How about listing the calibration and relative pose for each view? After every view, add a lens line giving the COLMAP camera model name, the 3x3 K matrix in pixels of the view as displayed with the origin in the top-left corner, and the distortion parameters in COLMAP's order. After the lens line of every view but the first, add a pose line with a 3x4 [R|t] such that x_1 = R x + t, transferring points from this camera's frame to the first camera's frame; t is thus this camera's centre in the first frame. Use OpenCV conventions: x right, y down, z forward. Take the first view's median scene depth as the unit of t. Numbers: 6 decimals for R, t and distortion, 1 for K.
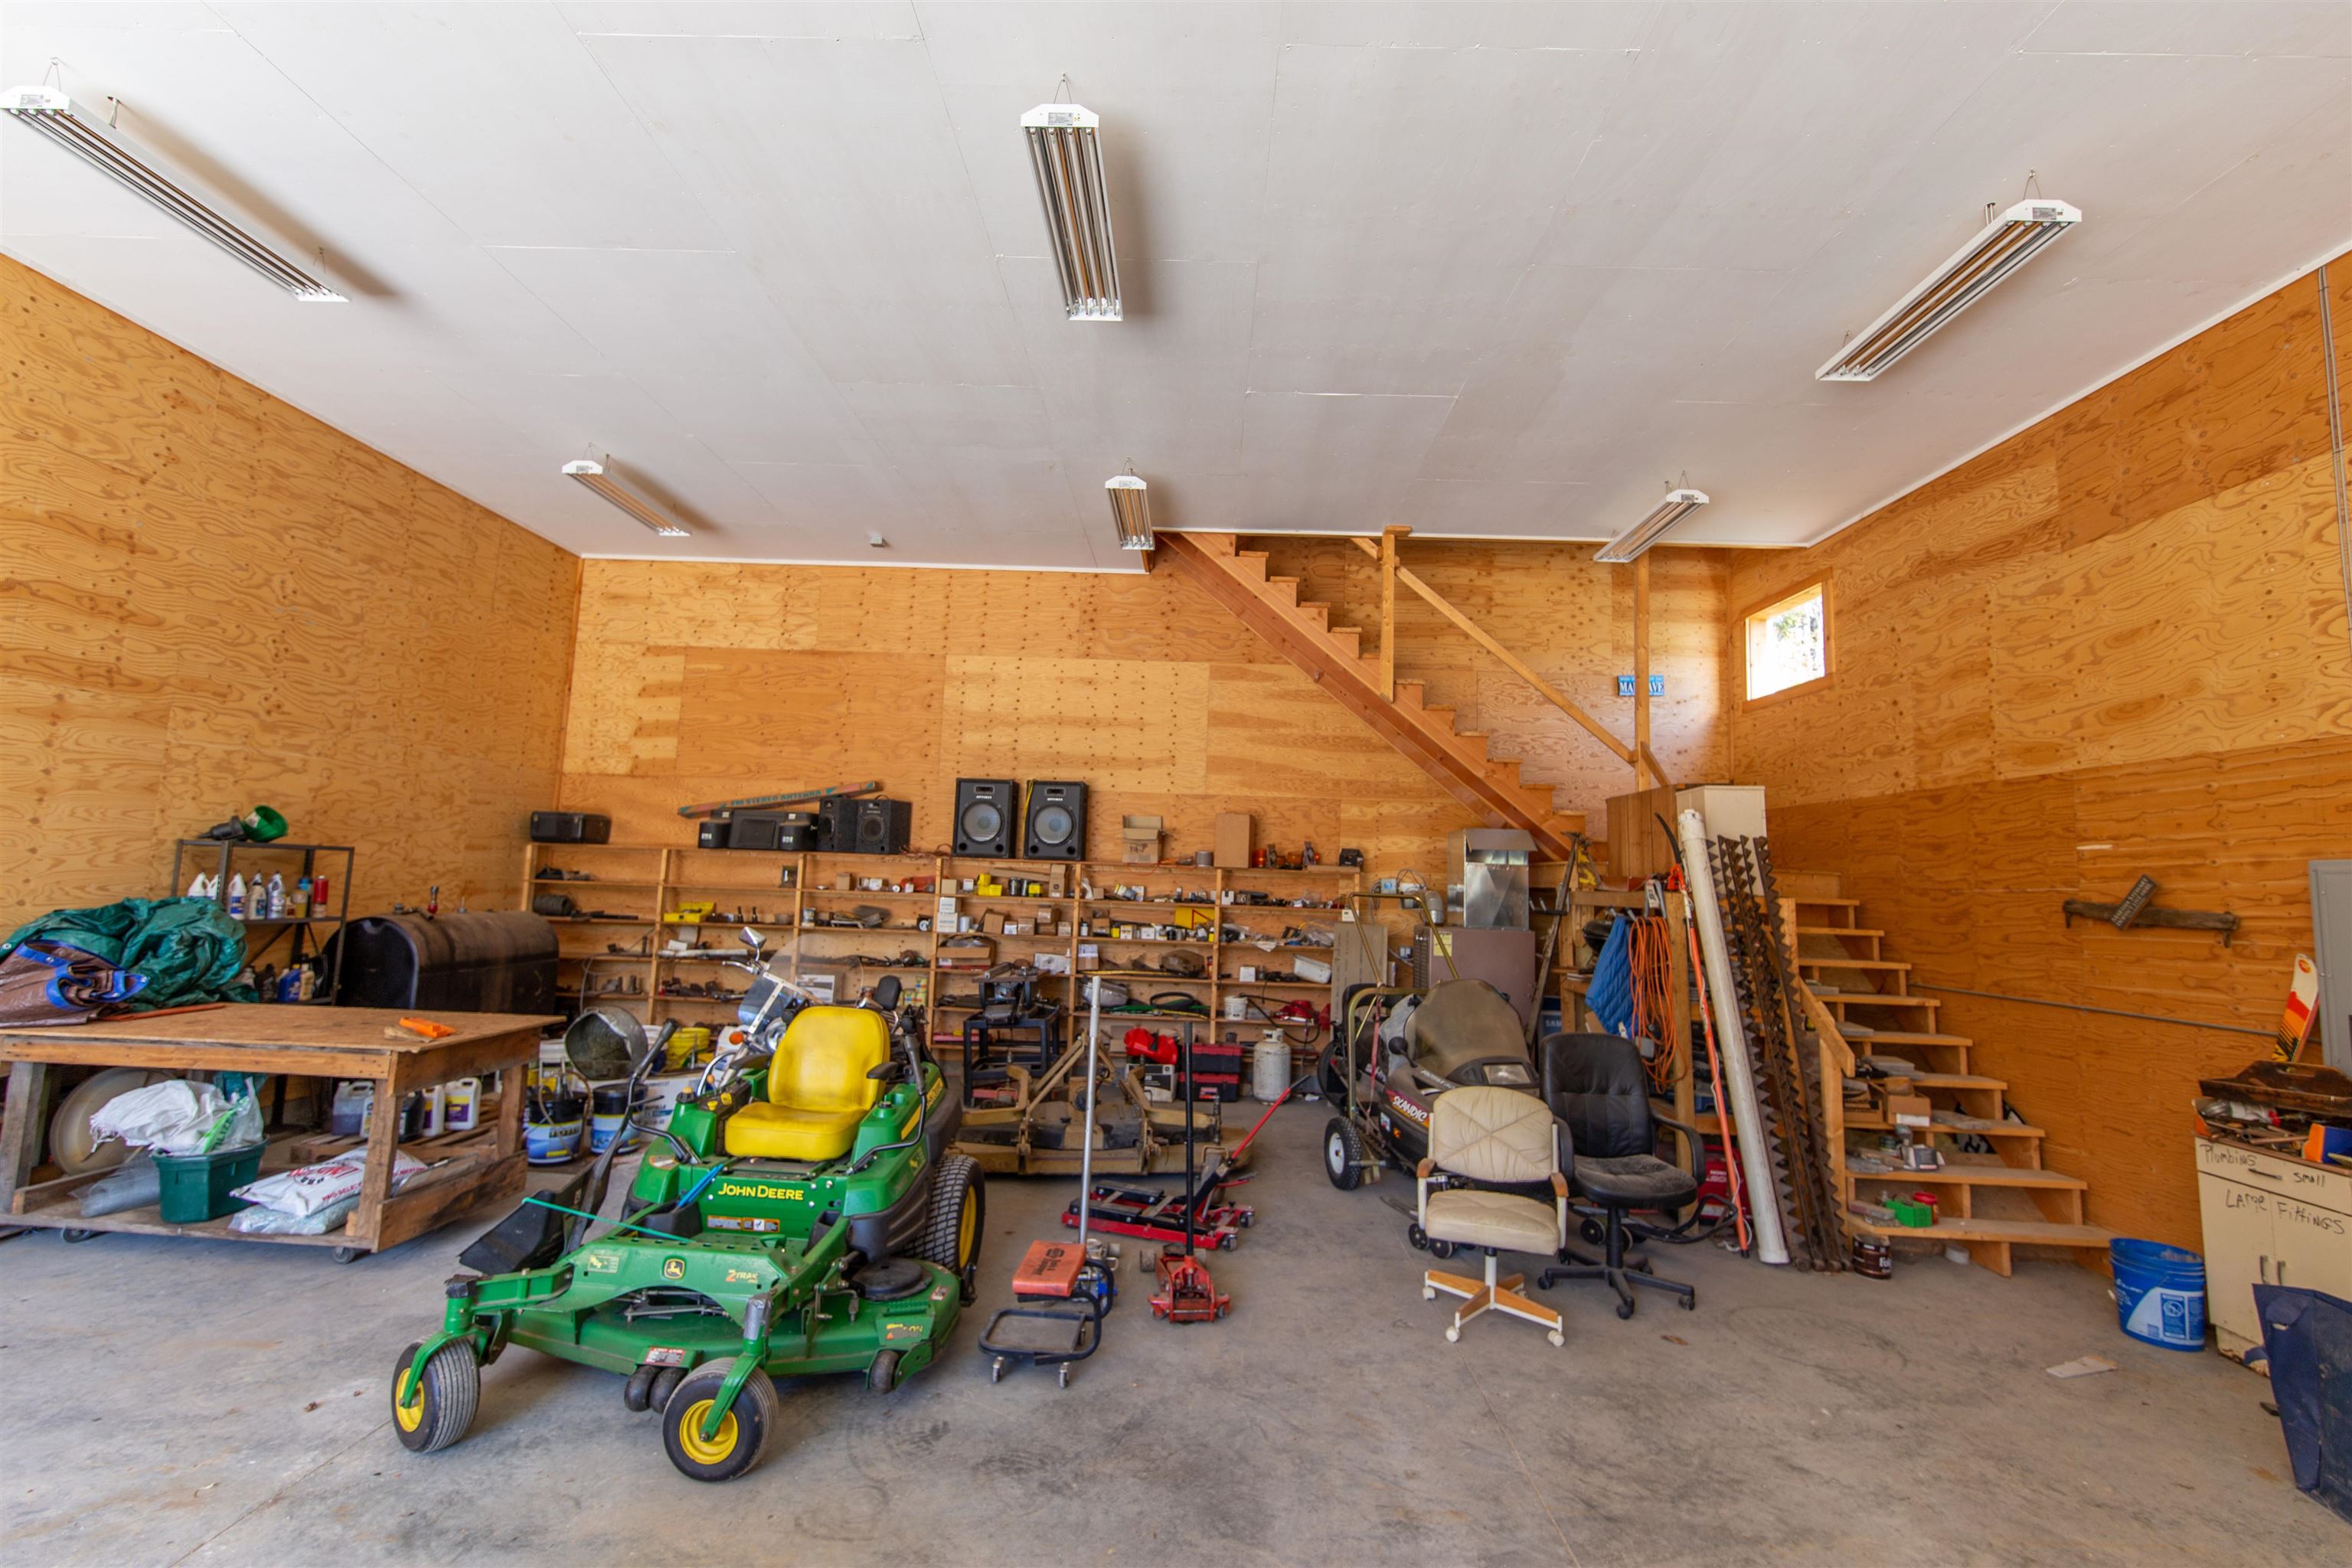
lens RADIAL K [[1017.0, 0, 1179.1], [0, 1017.0, 779.9], [0, 0, 1]] dist [0.009646, 0.000148]
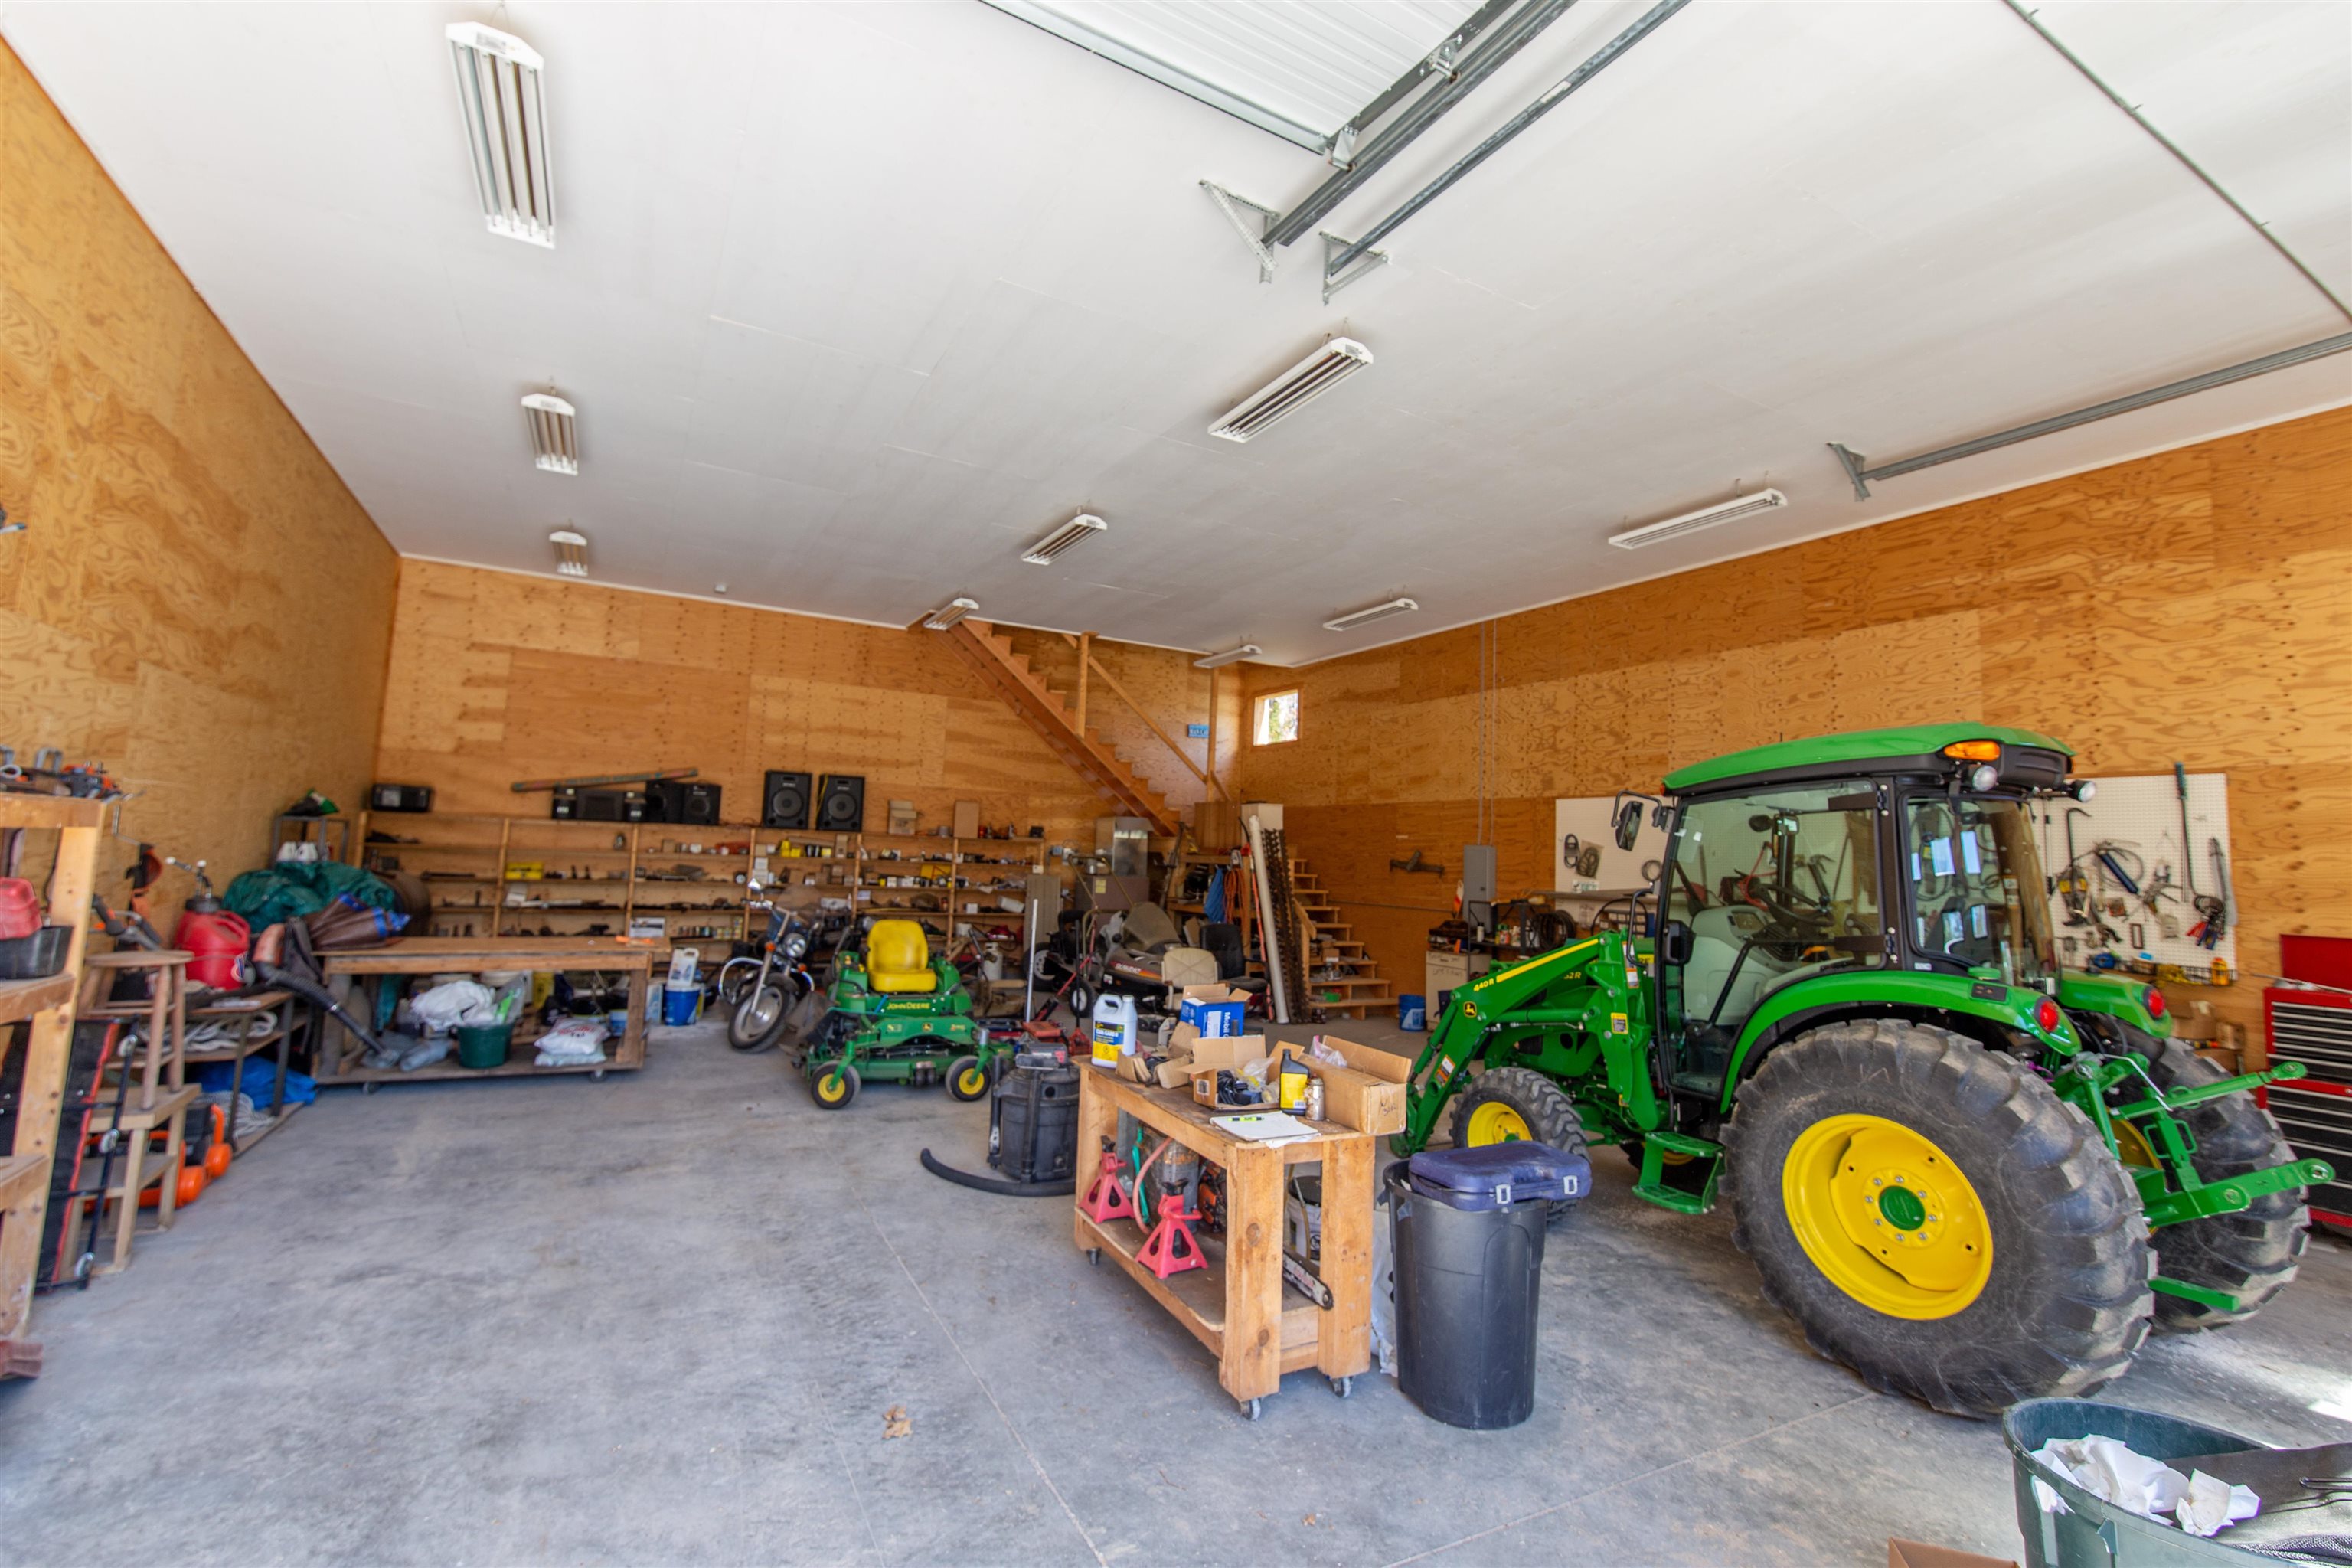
lens RADIAL K [[1017.0, 0, 1176.6], [0, 1017.0, 778.2], [0, 0, 1]] dist [0.009646, 0.000148]
pose [[0.860106, 0.038945, 0.508627, -0.443508], [-0.060504, 0.997832, 0.025912, -0.059170], [-0.506515, -0.053061, 0.860597, -0.439348]]
